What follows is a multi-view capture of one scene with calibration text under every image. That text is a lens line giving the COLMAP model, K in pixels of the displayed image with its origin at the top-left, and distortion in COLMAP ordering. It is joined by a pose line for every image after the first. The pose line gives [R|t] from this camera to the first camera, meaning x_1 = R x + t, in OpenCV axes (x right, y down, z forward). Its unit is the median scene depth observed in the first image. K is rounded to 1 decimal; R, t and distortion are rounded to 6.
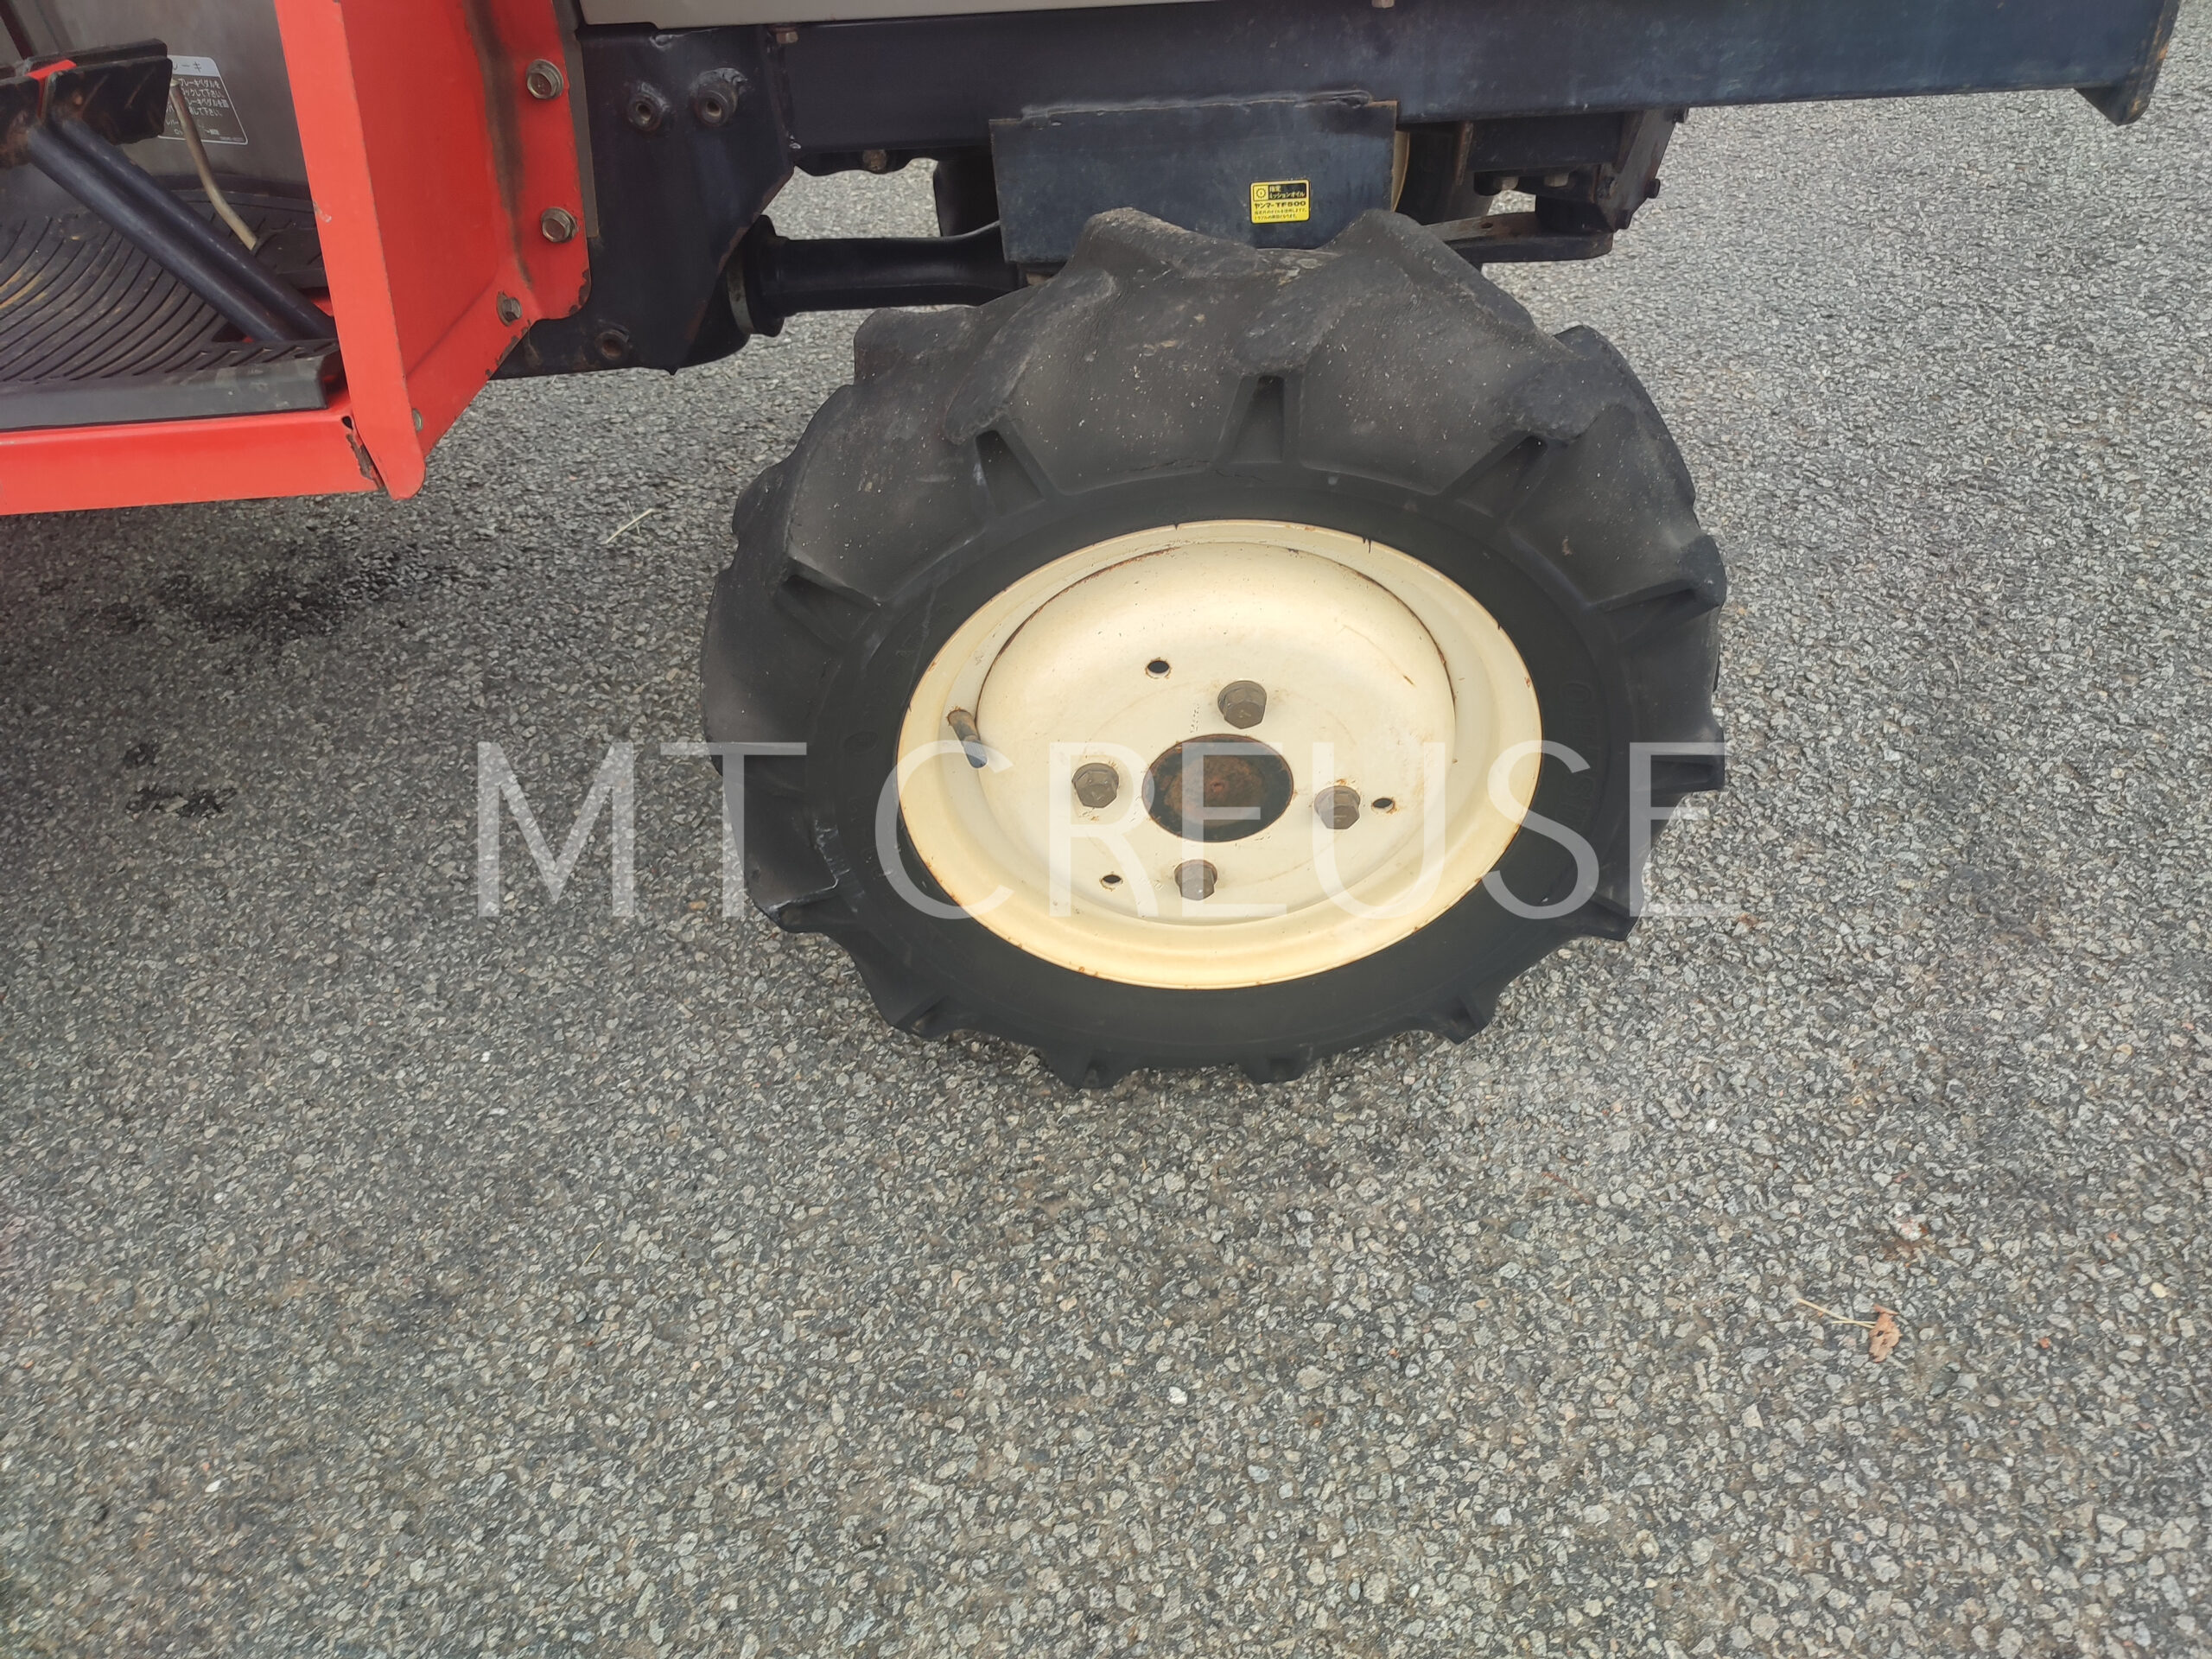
lens RADIAL K [[1546.4, 0, 1106.0], [0, 1546.4, 829.5], [0, 0, 1]] dist [0.013812, 0.001523]
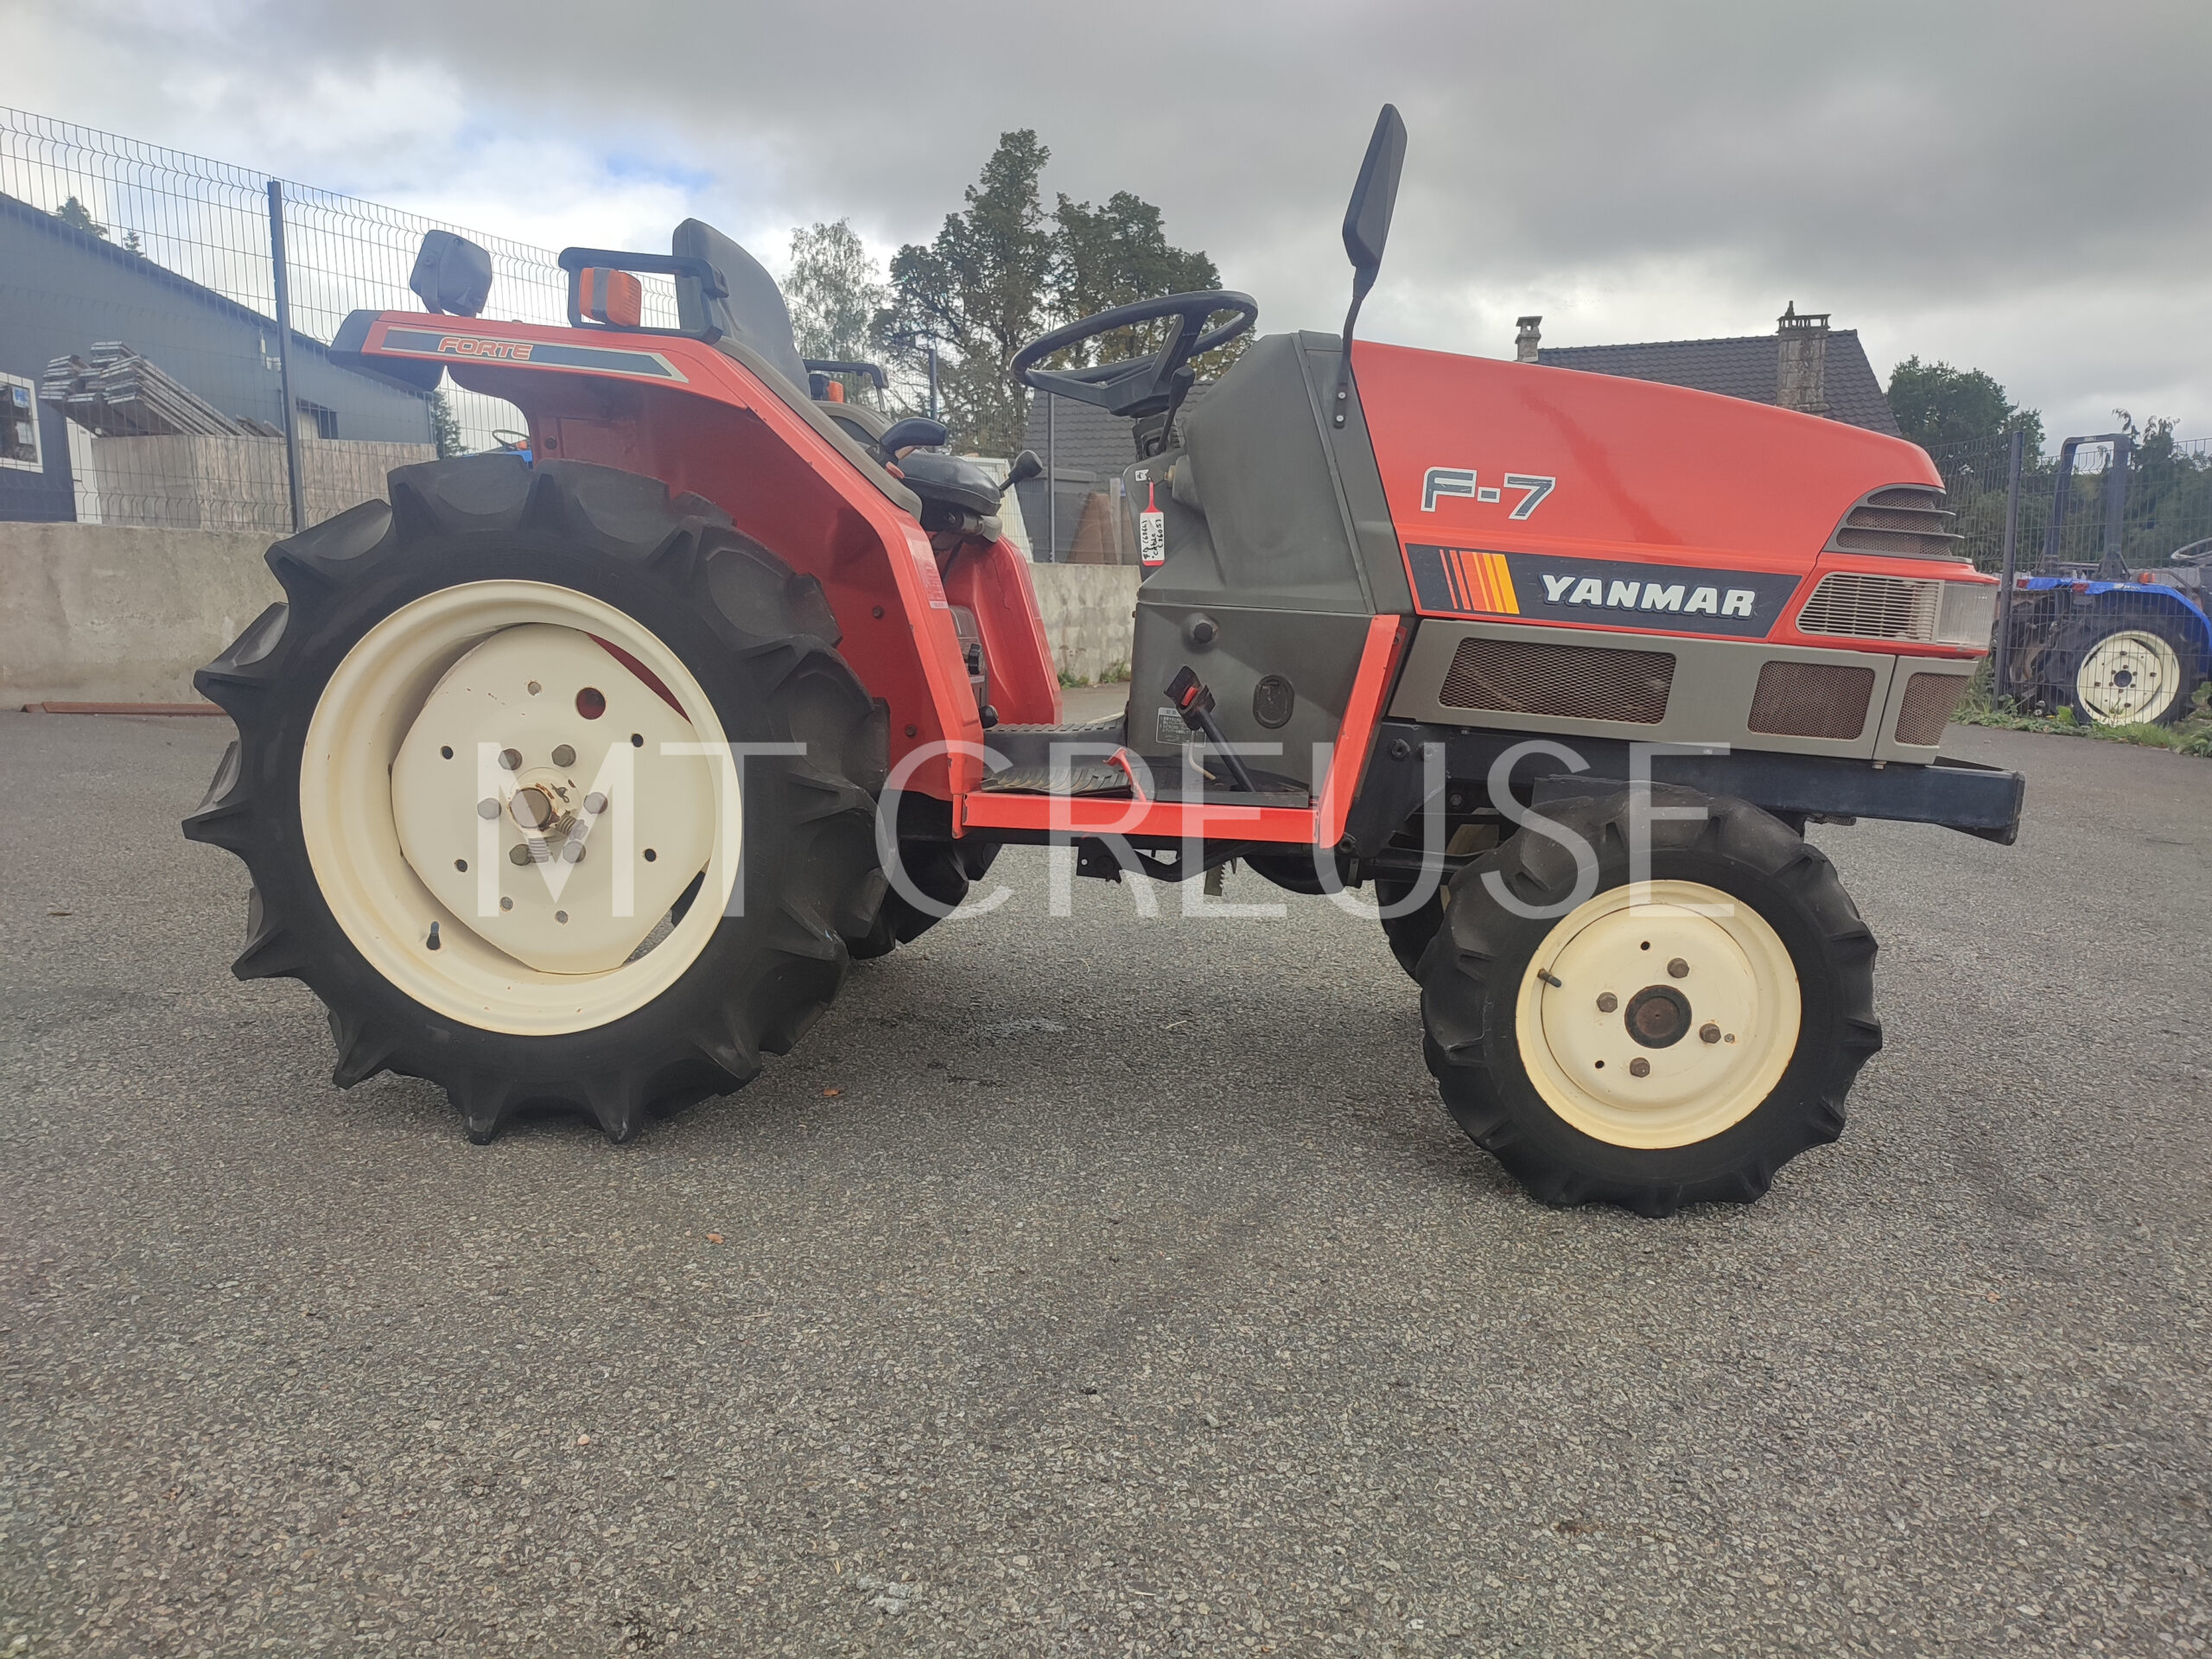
lens RADIAL K [[1590.8, 0, 1106.0], [0, 1590.8, 829.5], [0, 0, 1]] dist [0.000371, -0.001390]
pose [[0.988118, 0.150182, -0.032670, -0.648886], [-0.143272, 0.823123, -0.549493, 1.073144], [-0.055632, 0.547645, 0.834859, -0.985697]]
